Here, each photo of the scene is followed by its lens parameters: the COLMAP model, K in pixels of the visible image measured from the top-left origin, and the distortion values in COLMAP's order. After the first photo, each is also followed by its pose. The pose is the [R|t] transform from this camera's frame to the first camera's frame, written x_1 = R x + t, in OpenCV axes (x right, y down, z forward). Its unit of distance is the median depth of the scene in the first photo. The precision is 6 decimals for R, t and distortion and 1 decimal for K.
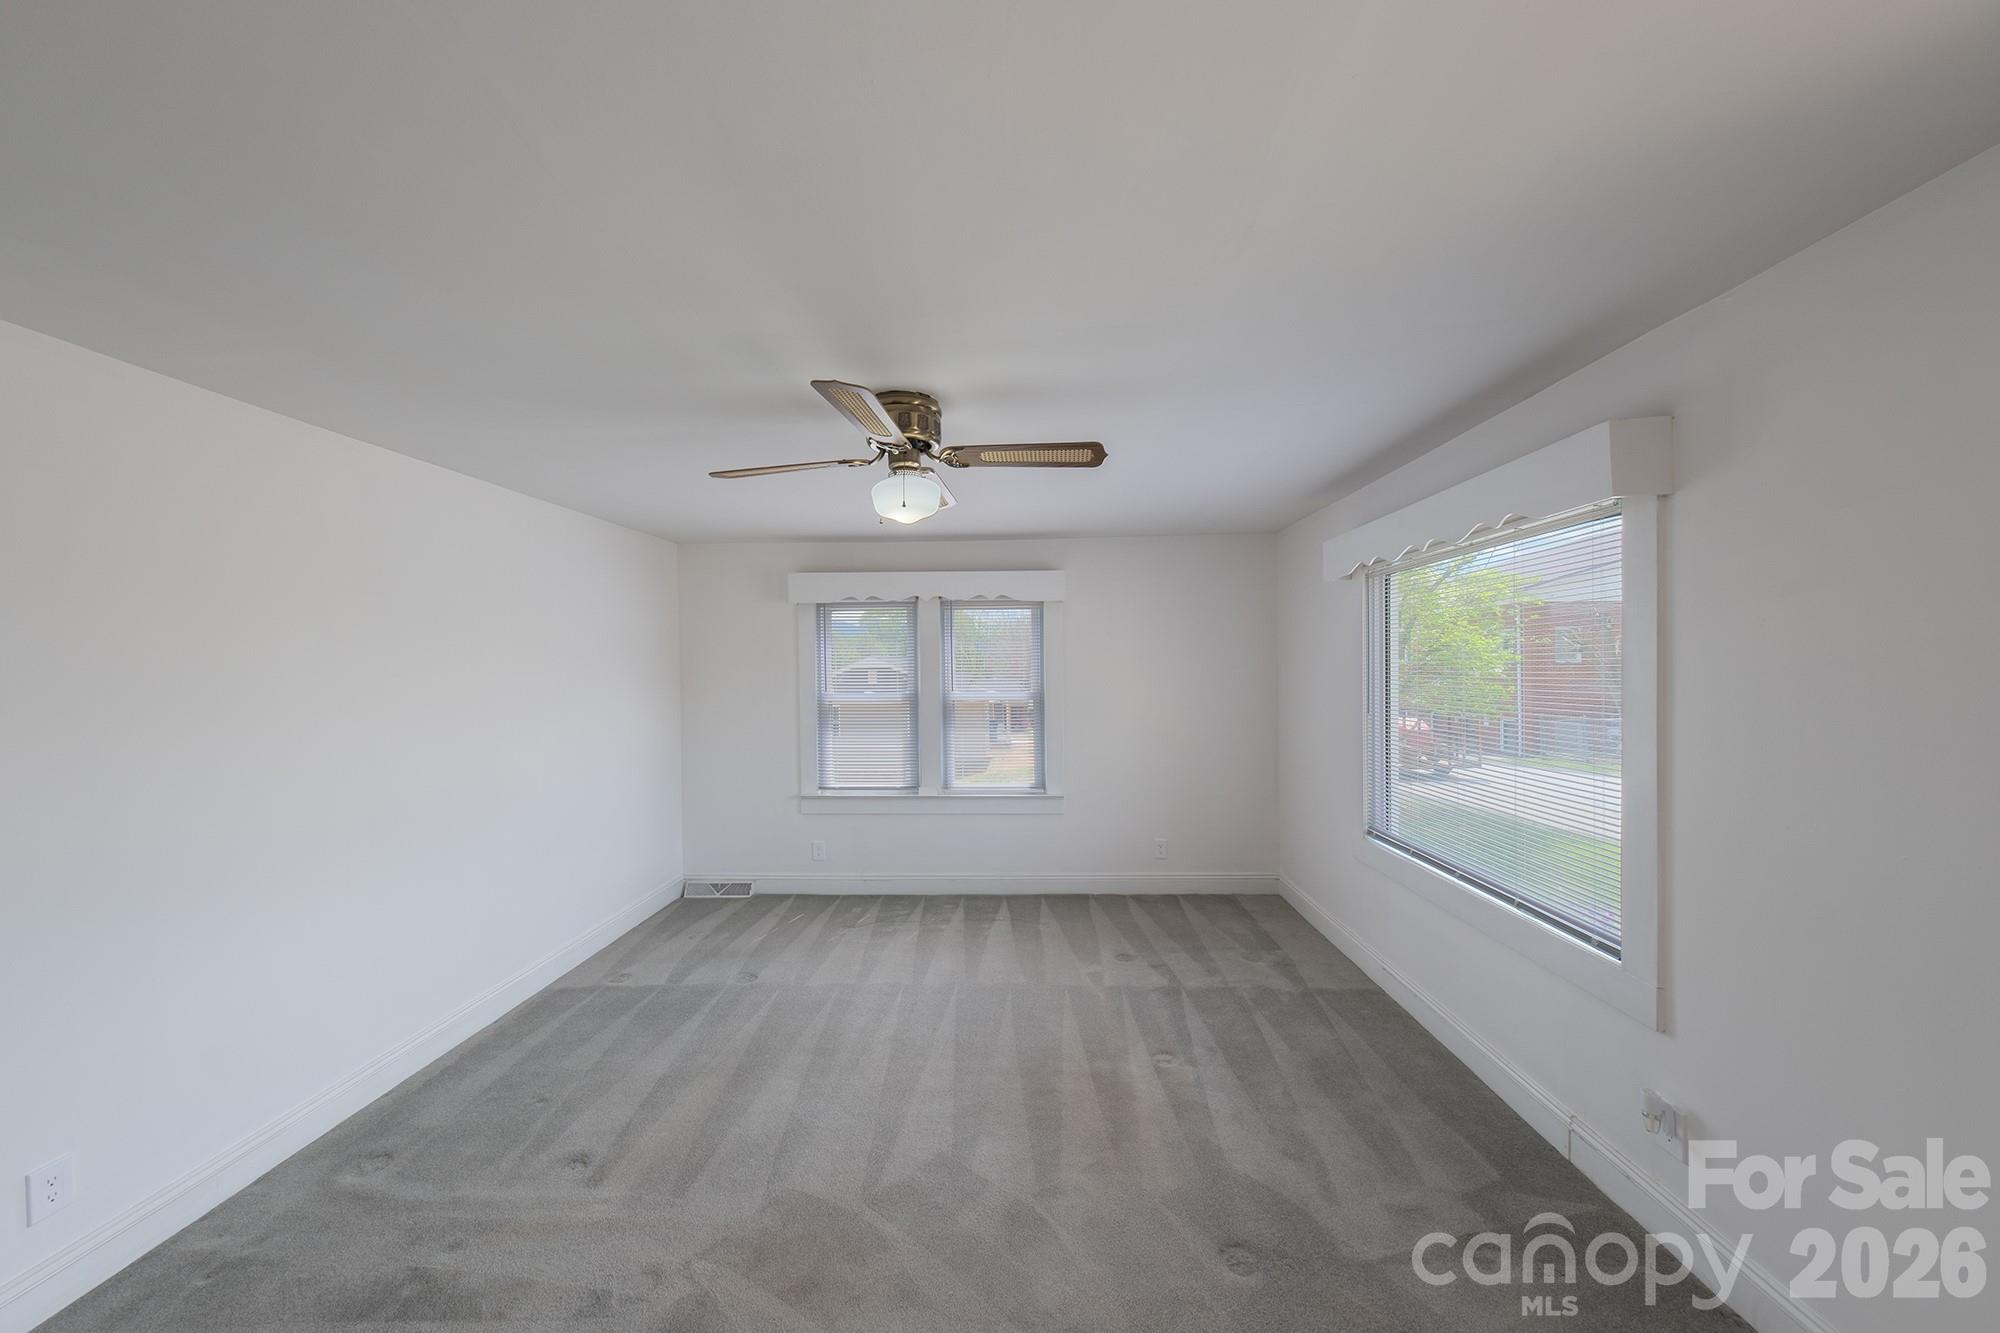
lens RADIAL K [[694.2, 0, 994.1], [0, 694.2, 669.1], [0, 0, 1]] dist [0.010966, -0.000087]
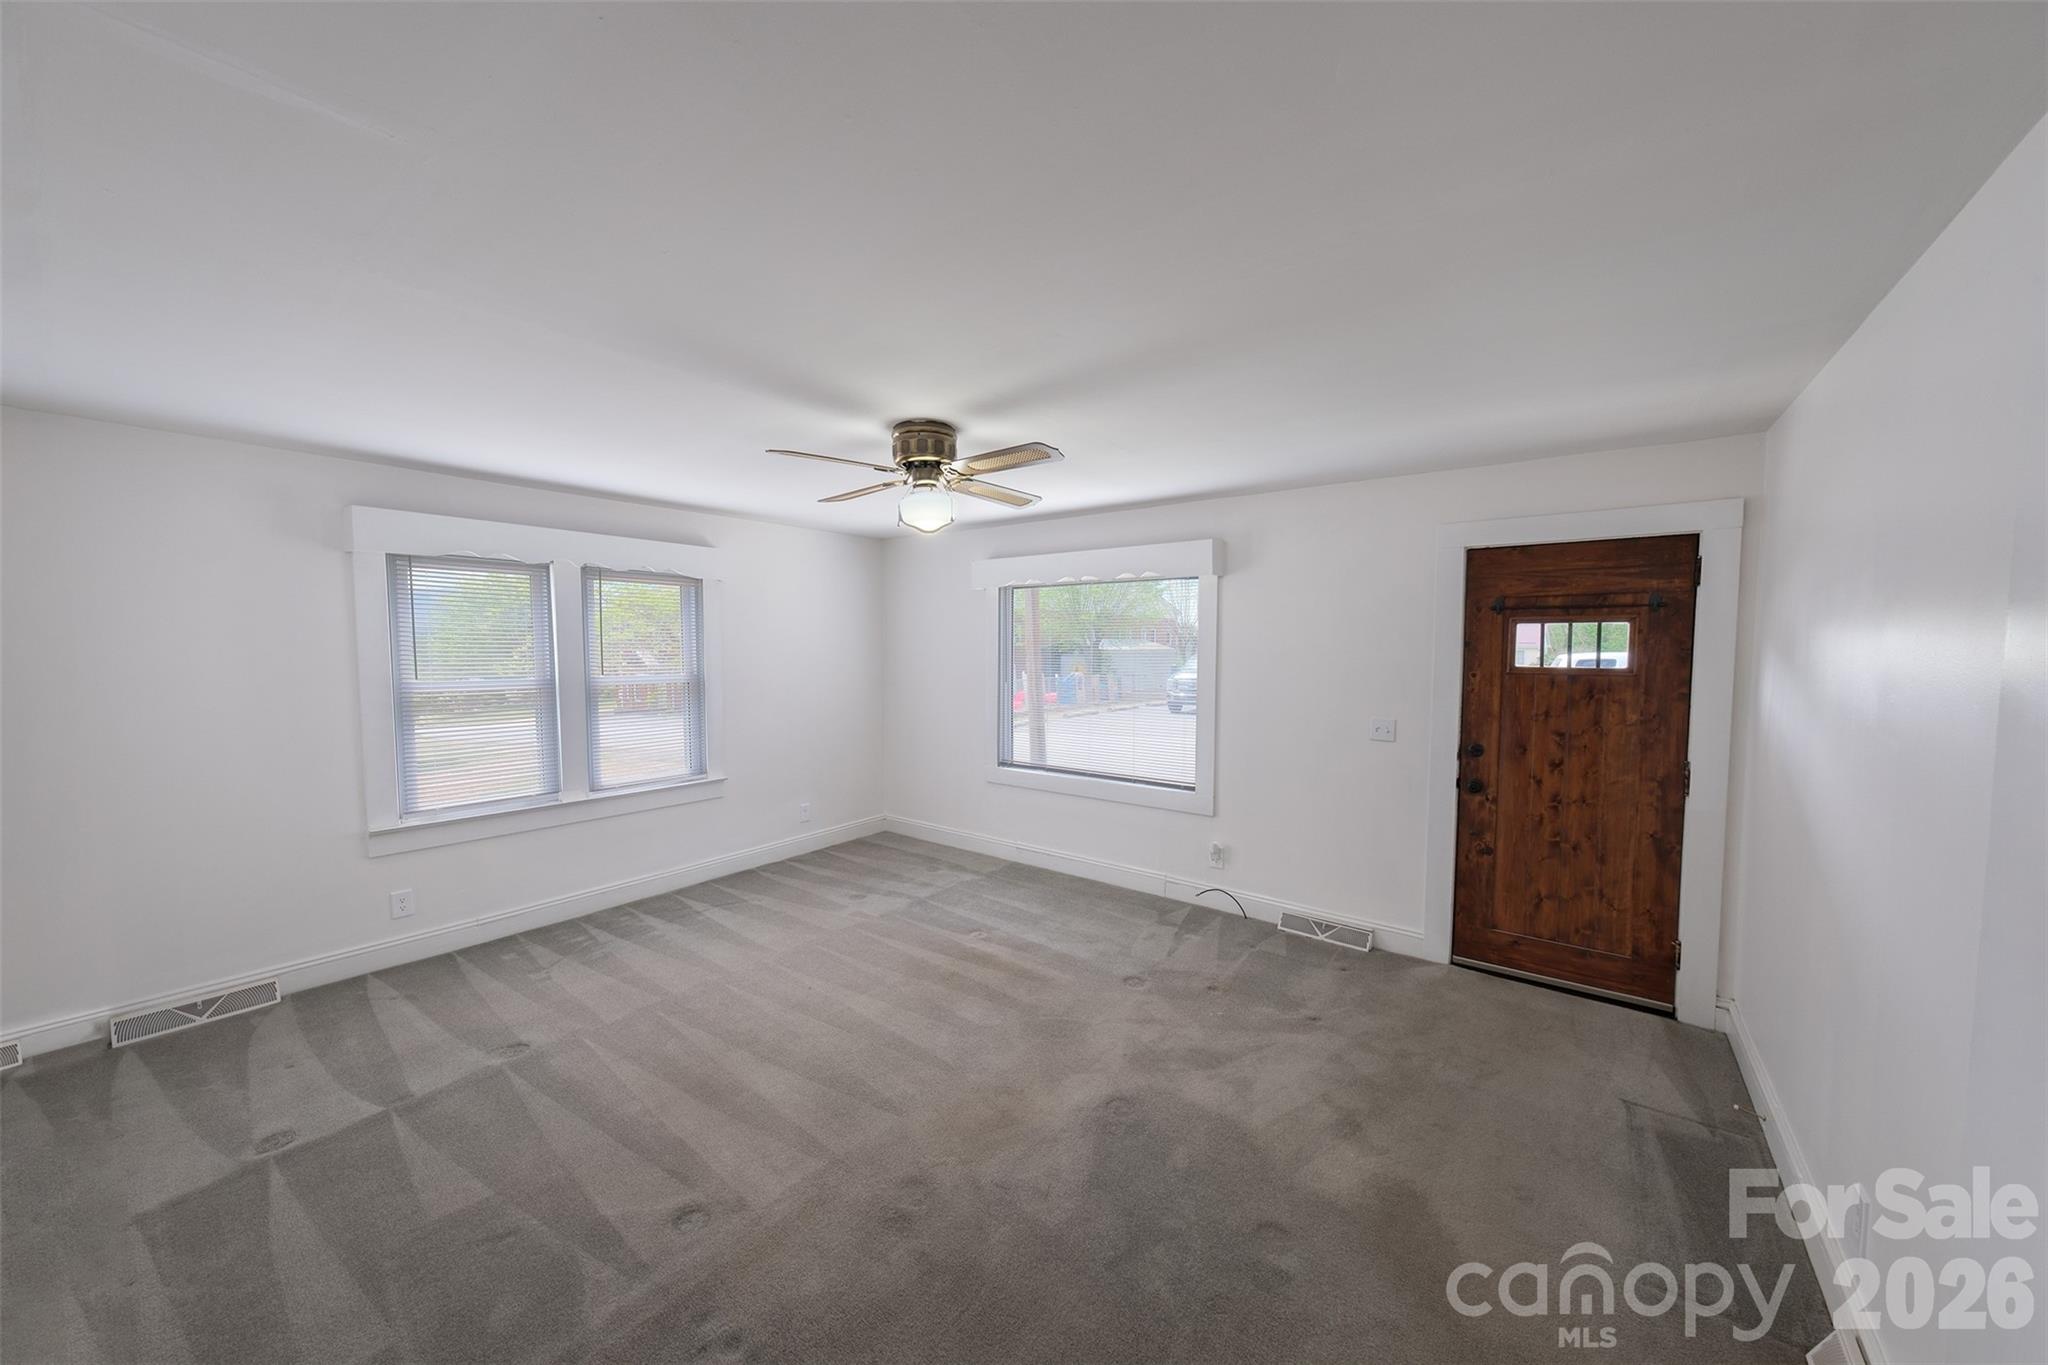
lens RADIAL K [[687.9, 0, 1024.0], [0, 687.9, 682.5], [0, 0, 1]] dist [-0.001058, -0.000168]
pose [[0.591331, -0.031870, 0.805799, -0.474659], [-0.005288, 0.999044, 0.043393, 0.000349], [-0.806412, -0.029921, 0.590597, 0.081126]]
